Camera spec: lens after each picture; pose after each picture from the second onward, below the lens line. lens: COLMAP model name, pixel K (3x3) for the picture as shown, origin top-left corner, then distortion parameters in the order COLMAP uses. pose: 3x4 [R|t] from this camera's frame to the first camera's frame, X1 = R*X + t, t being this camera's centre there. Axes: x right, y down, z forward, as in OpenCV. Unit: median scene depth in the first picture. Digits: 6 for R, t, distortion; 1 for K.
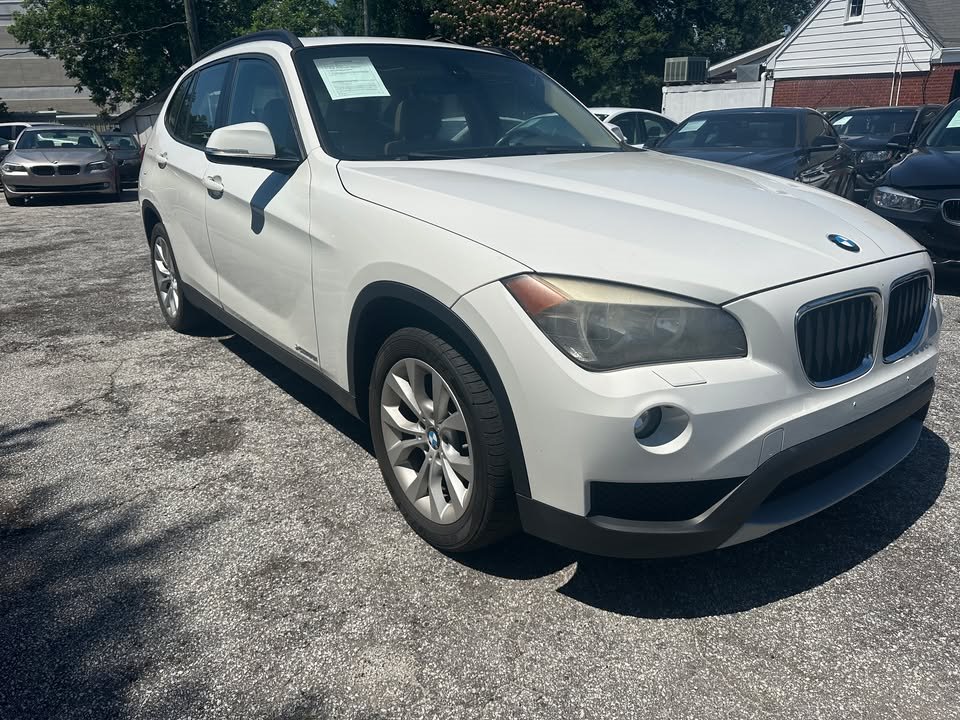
lens RADIAL K [[675.1, 0, 485.0], [0, 675.1, 358.9], [0, 0, 1]] dist [0.038932, -0.050653]
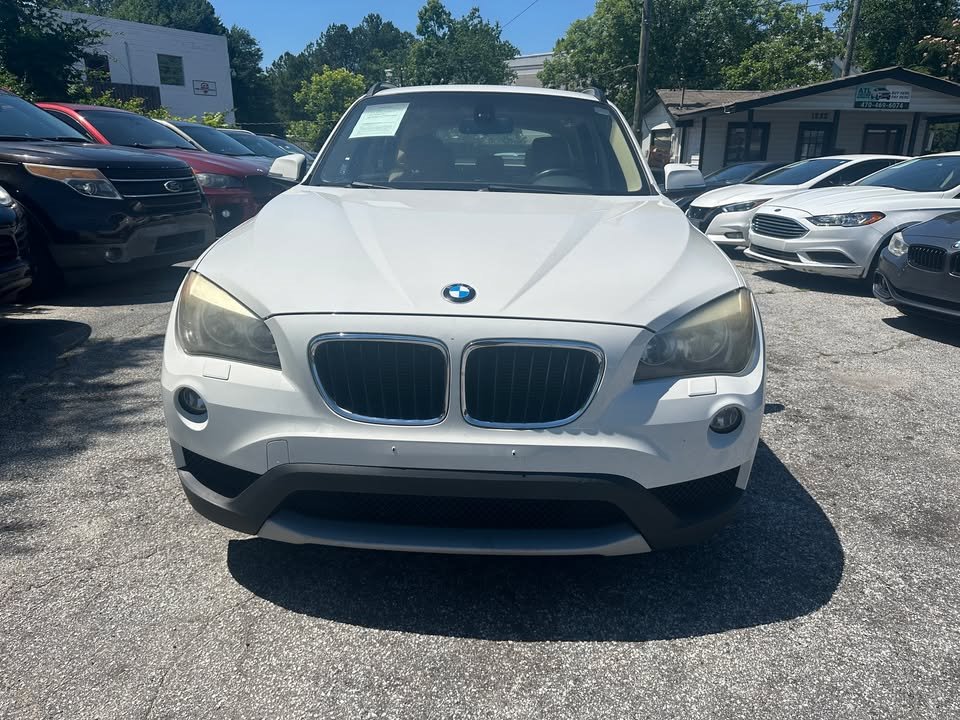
lens RADIAL K [[675.1, 0, 485.0], [0, 675.1, 358.9], [0, 0, 1]] dist [0.038932, -0.050653]
pose [[0.780822, 0.202921, -0.590881, 1.134359], [-0.228945, 0.972927, 0.031583, -0.116047], [0.581292, 0.110618, 0.806141, 0.258785]]
